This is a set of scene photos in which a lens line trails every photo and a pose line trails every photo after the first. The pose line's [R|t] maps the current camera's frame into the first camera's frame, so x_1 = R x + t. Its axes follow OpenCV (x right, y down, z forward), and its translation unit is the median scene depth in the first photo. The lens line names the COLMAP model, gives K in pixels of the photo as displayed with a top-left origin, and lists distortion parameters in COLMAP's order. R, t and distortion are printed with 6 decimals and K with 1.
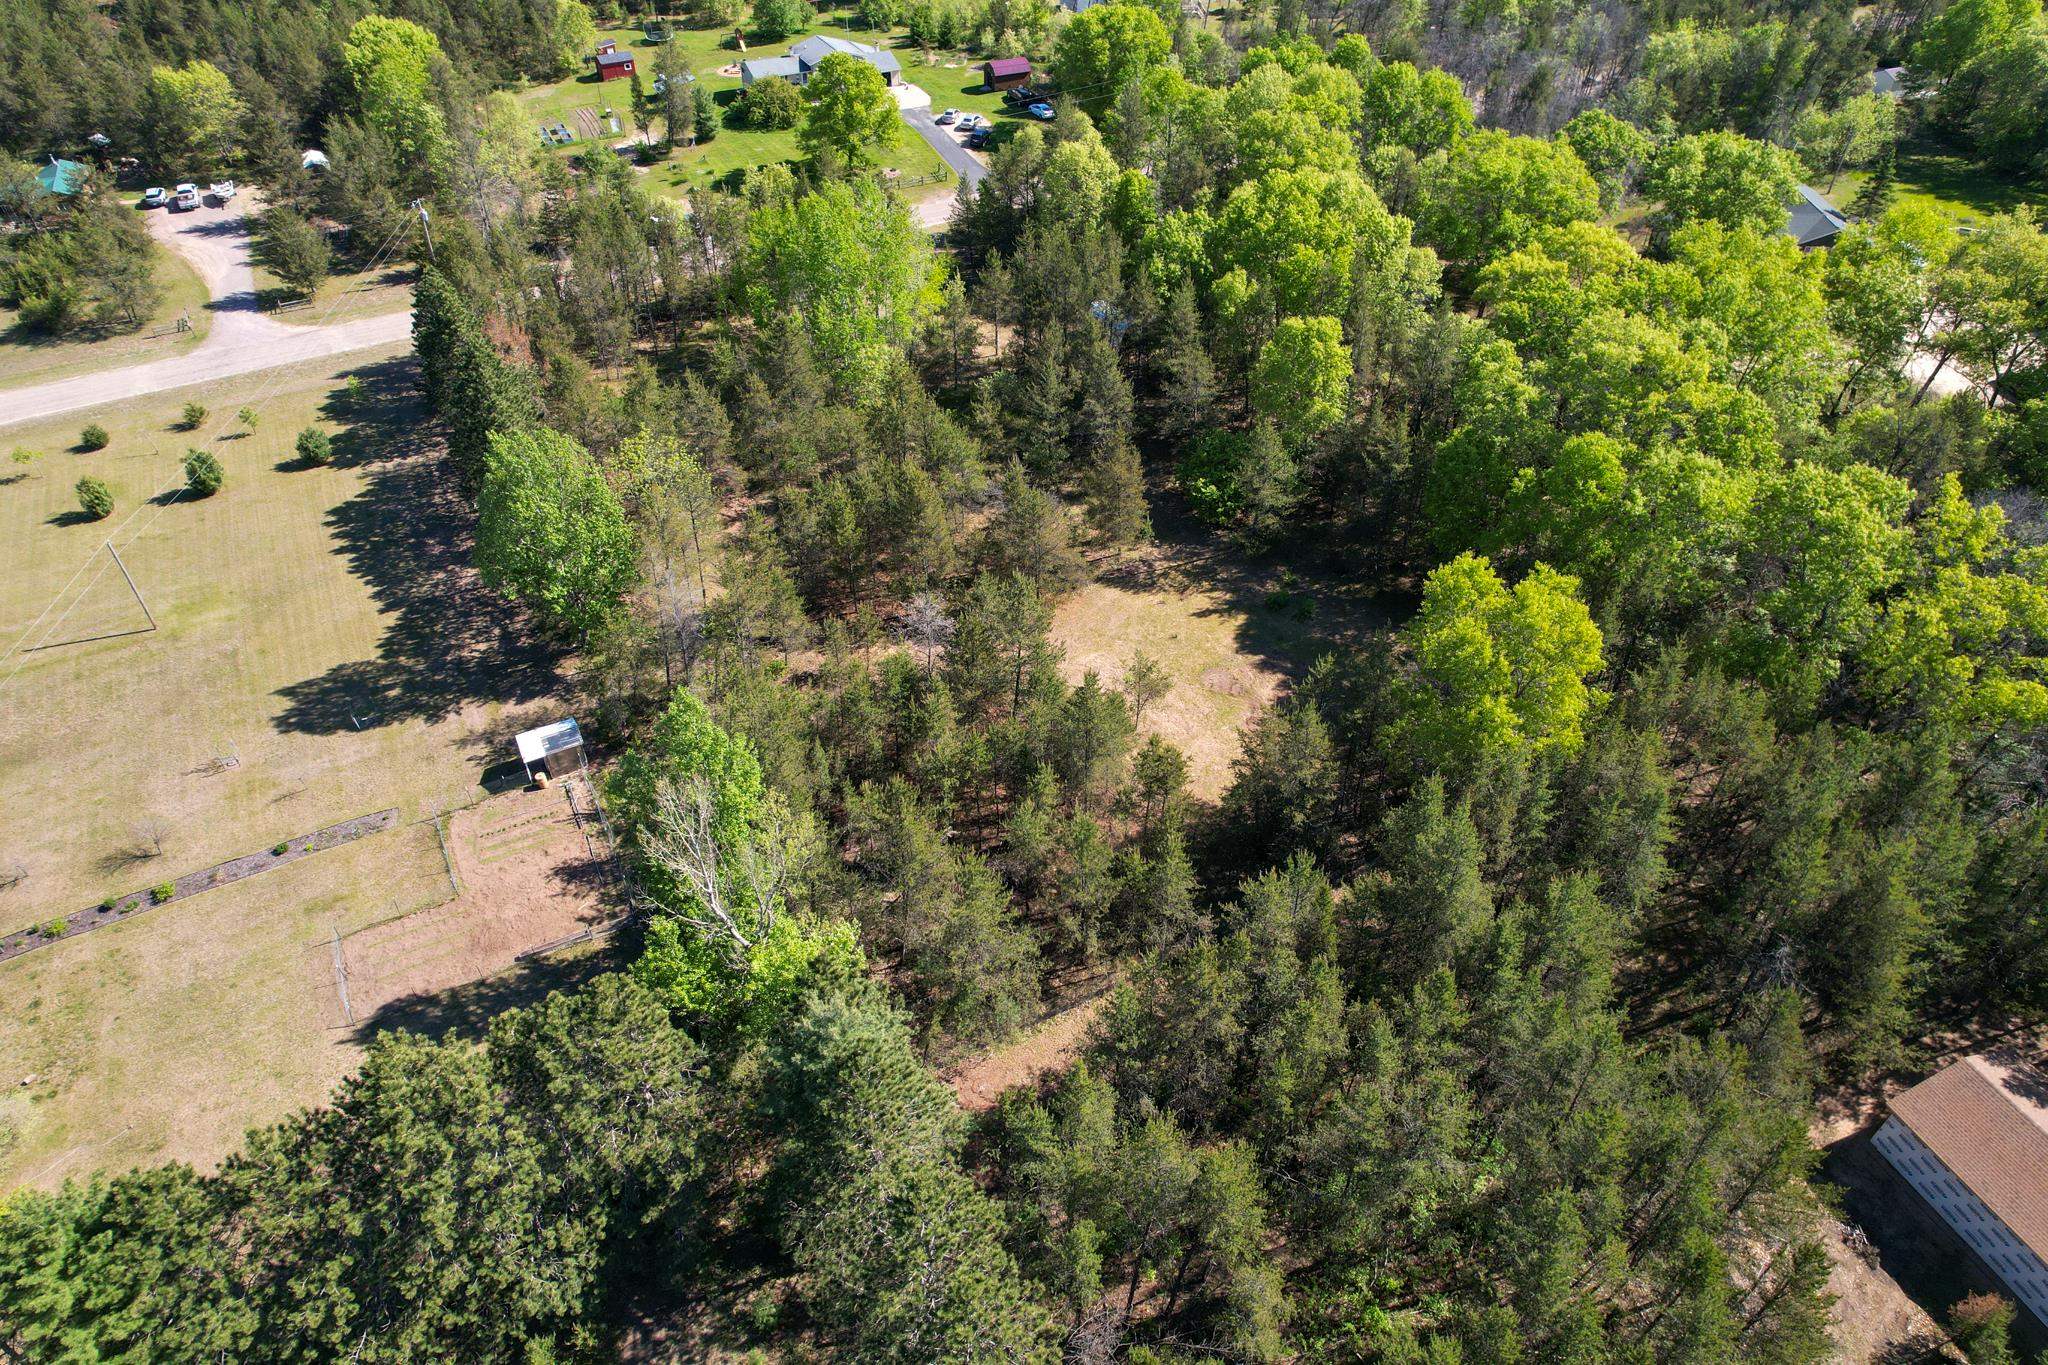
lens RADIAL K [[1304.5, 0, 1032.4], [0, 1304.5, 689.1], [0, 0, 1]] dist [-0.084423, 0.073892]
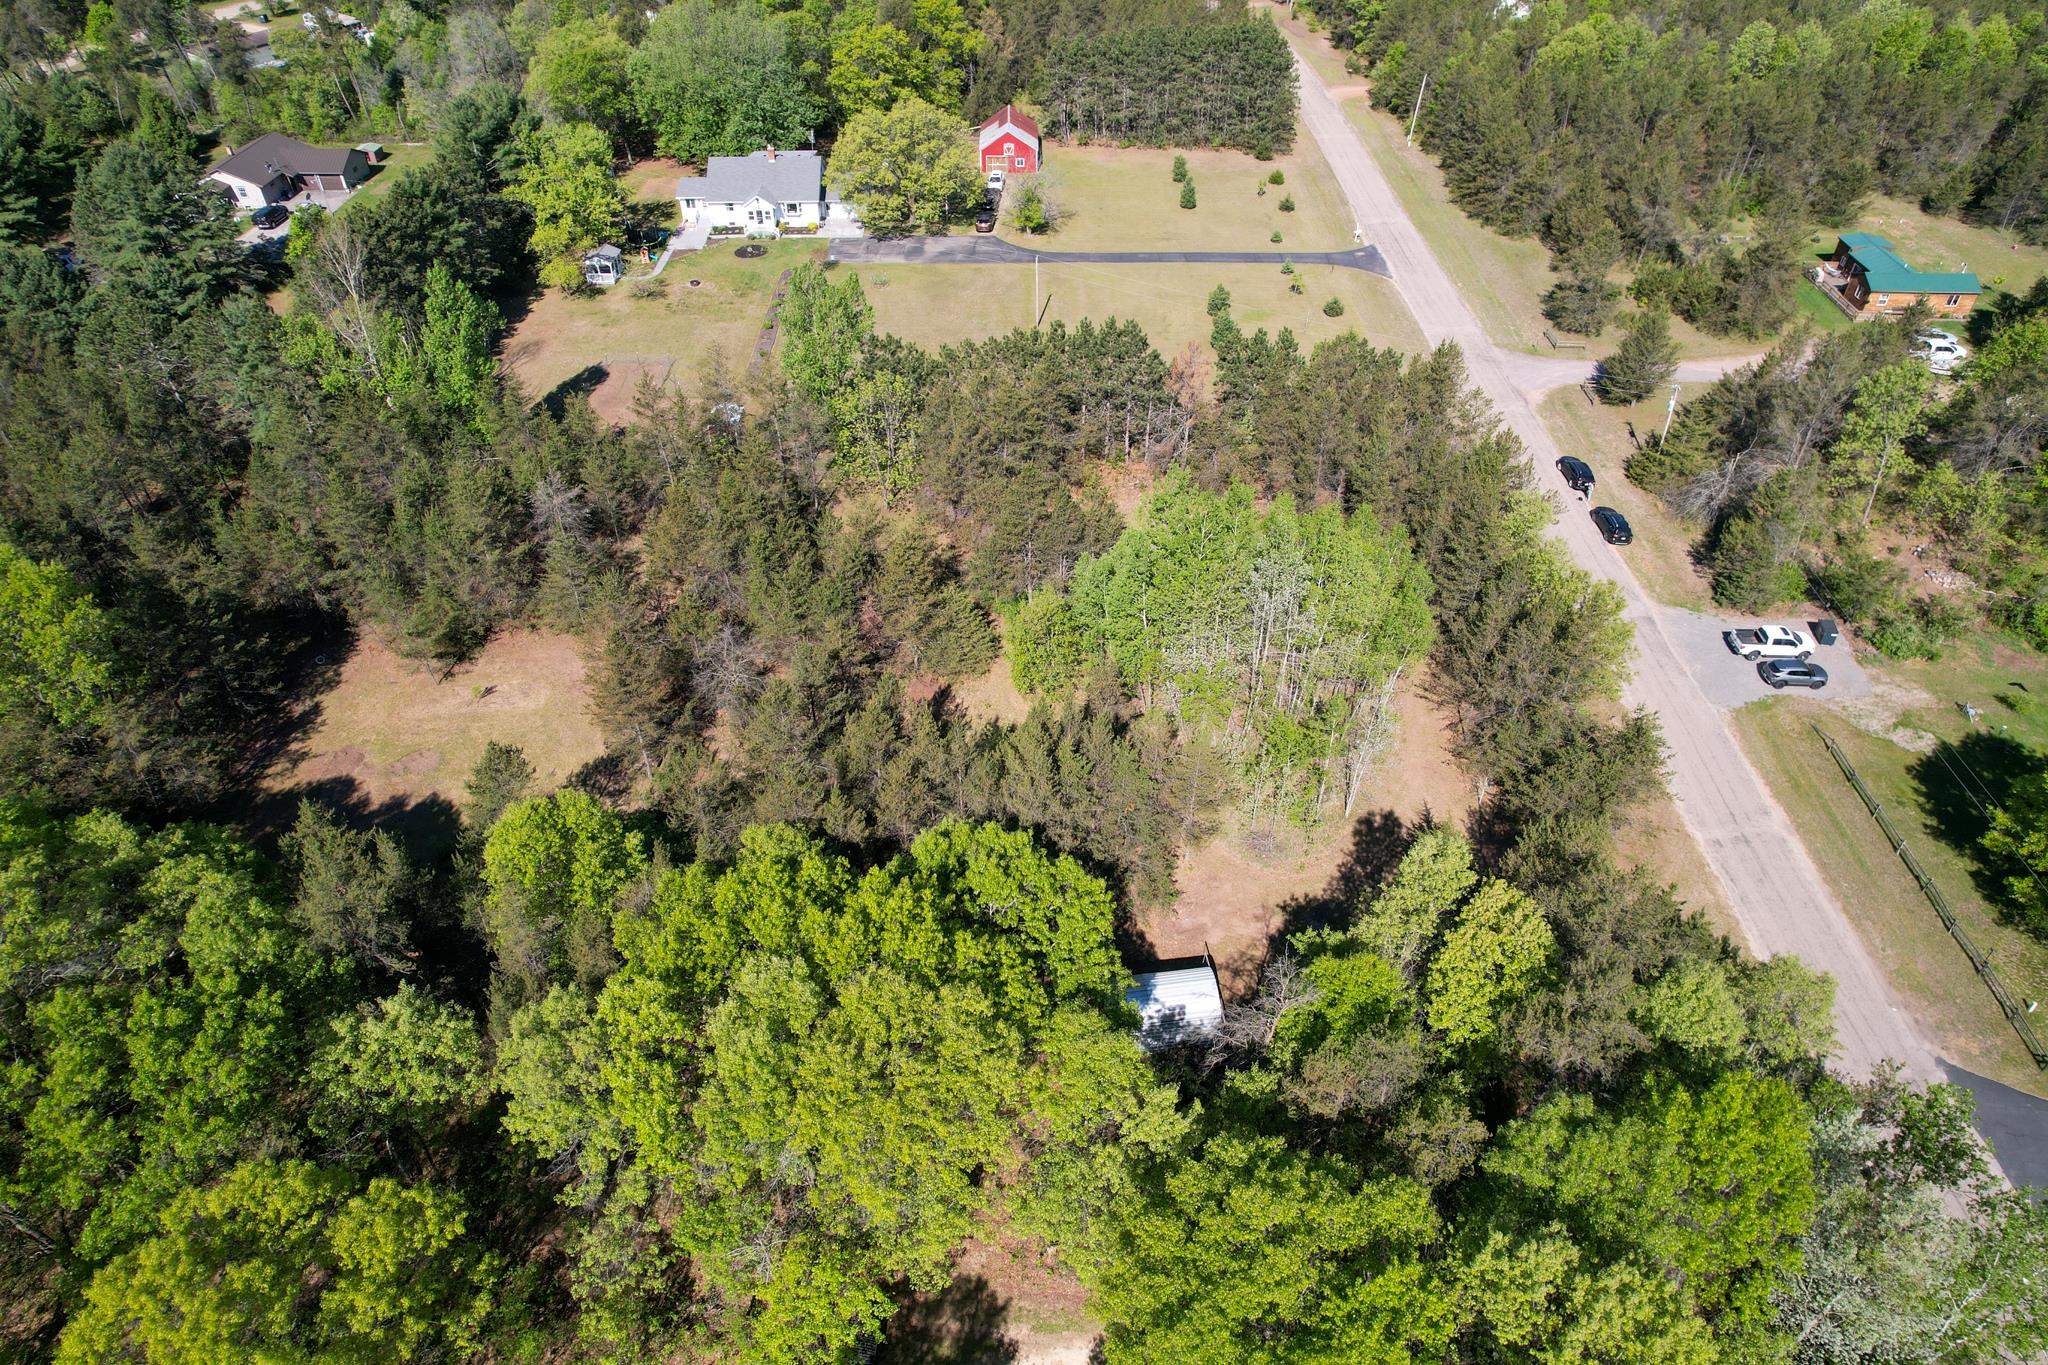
lens RADIAL K [[1304.5, 0, 1028.9], [0, 1304.5, 693.3], [0, 0, 1]] dist [-0.084423, 0.073892]
pose [[-0.479813, 0.565828, -0.670535, 0.487945], [-0.581064, 0.367690, 0.726064, -0.888646], [0.657377, 0.737999, 0.152360, 1.015066]]
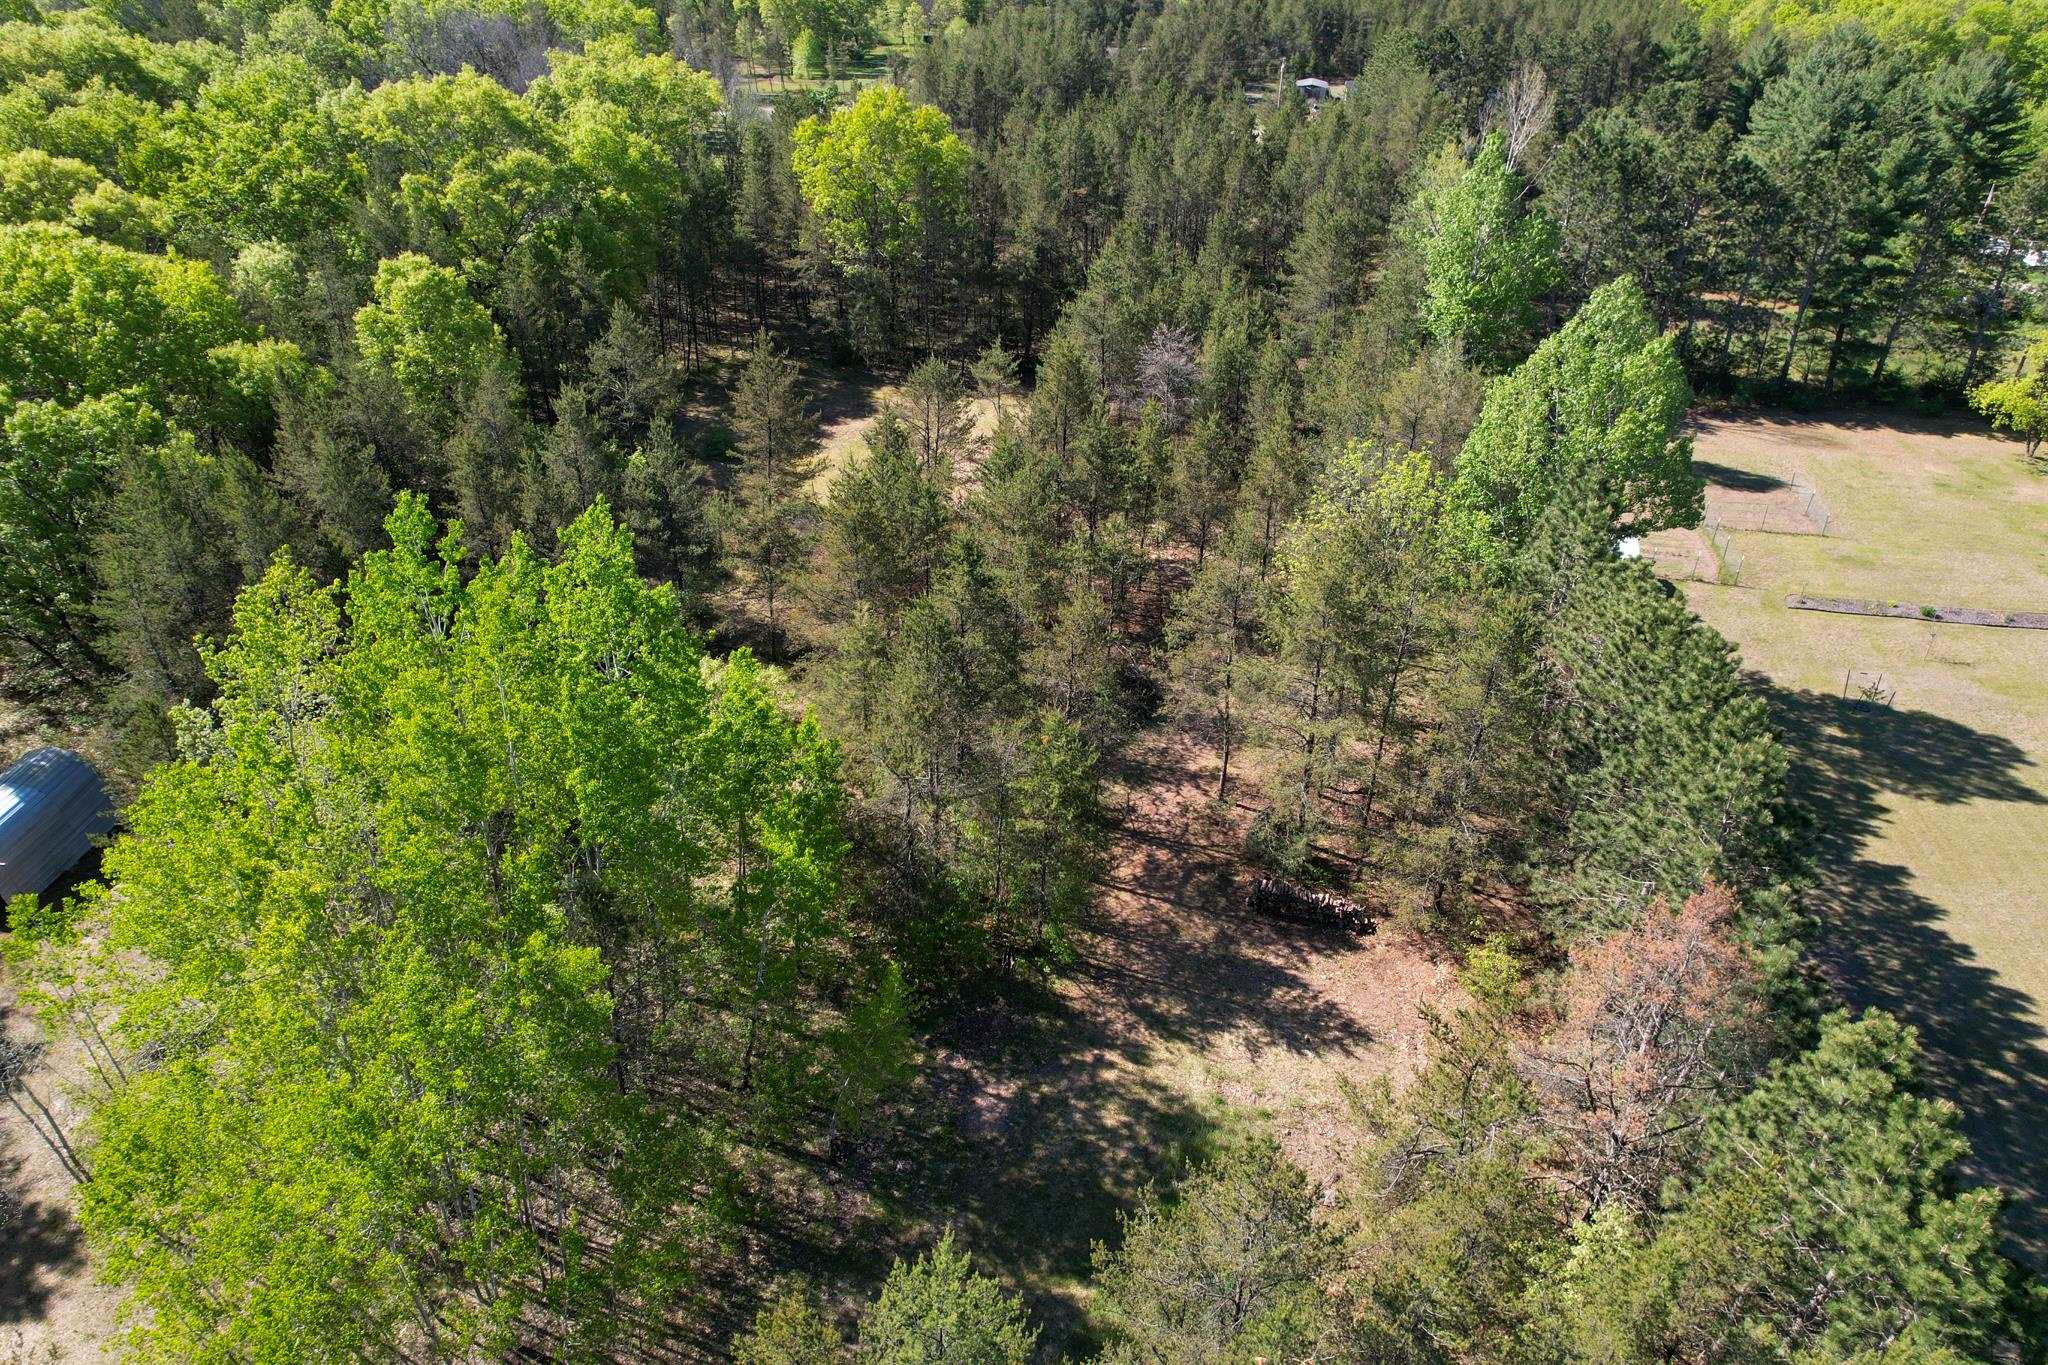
lens RADIAL K [[1304.5, 0, 1036.8], [0, 1304.5, 686.4], [0, 0, 1]] dist [-0.084423, 0.073892]
pose [[-0.779263, -0.342130, 0.525067, -0.461127], [0.409311, 0.356596, 0.839824, -0.630877], [-0.474566, 0.869360, -0.137844, 1.125453]]
